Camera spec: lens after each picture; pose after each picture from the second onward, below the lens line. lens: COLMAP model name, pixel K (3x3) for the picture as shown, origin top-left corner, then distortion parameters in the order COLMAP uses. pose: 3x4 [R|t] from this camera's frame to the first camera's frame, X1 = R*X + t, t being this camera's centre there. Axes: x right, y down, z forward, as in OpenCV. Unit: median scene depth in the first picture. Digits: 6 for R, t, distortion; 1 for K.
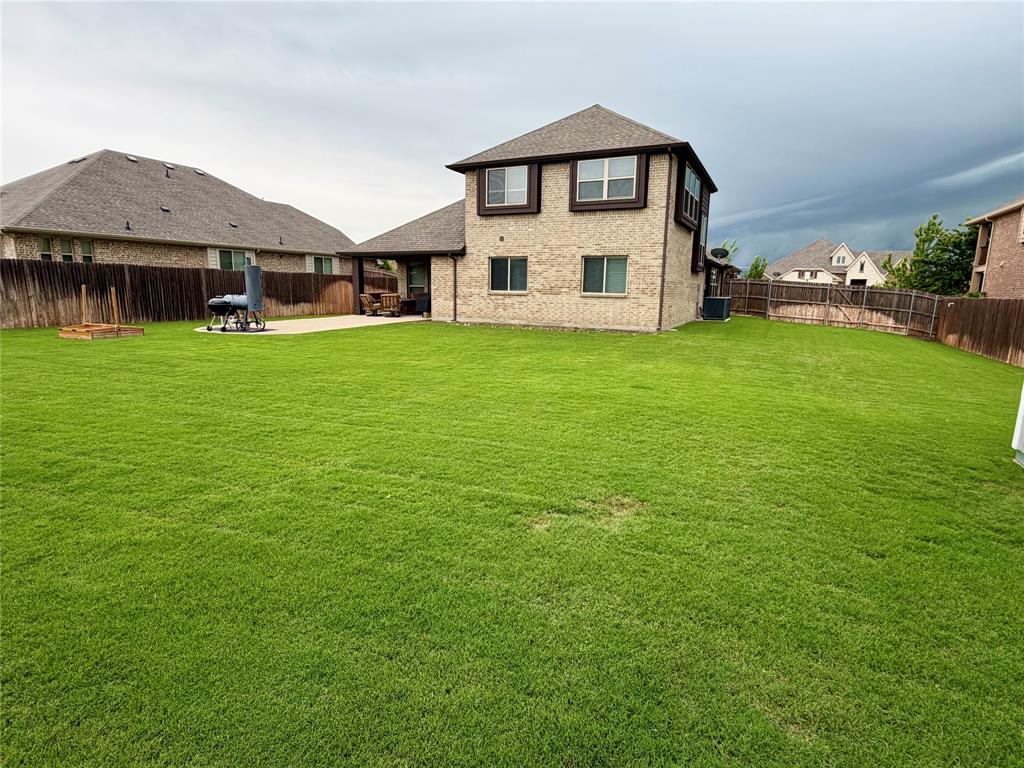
lens RADIAL K [[532.6, 0, 512.0], [0, 532.6, 384.0], [0, 0, 1]] dist [0.002204, 0.000389]
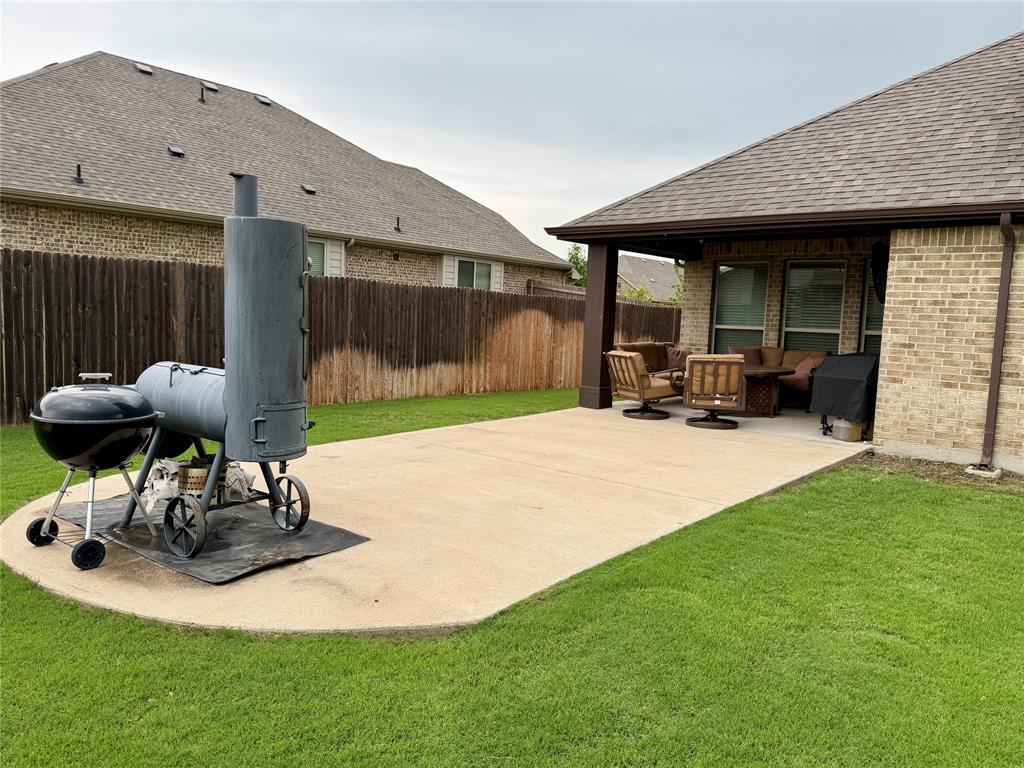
lens RADIAL K [[745.5, 0, 512.0], [0, 745.5, 384.0], [0, 0, 1]] dist [0.051029, -0.001164]
pose [[0.970959, 0.046224, -0.234738, -0.220899], [-0.068285, 0.993888, -0.086740, -0.096484], [0.229293, 0.100251, 0.968181, 0.502740]]
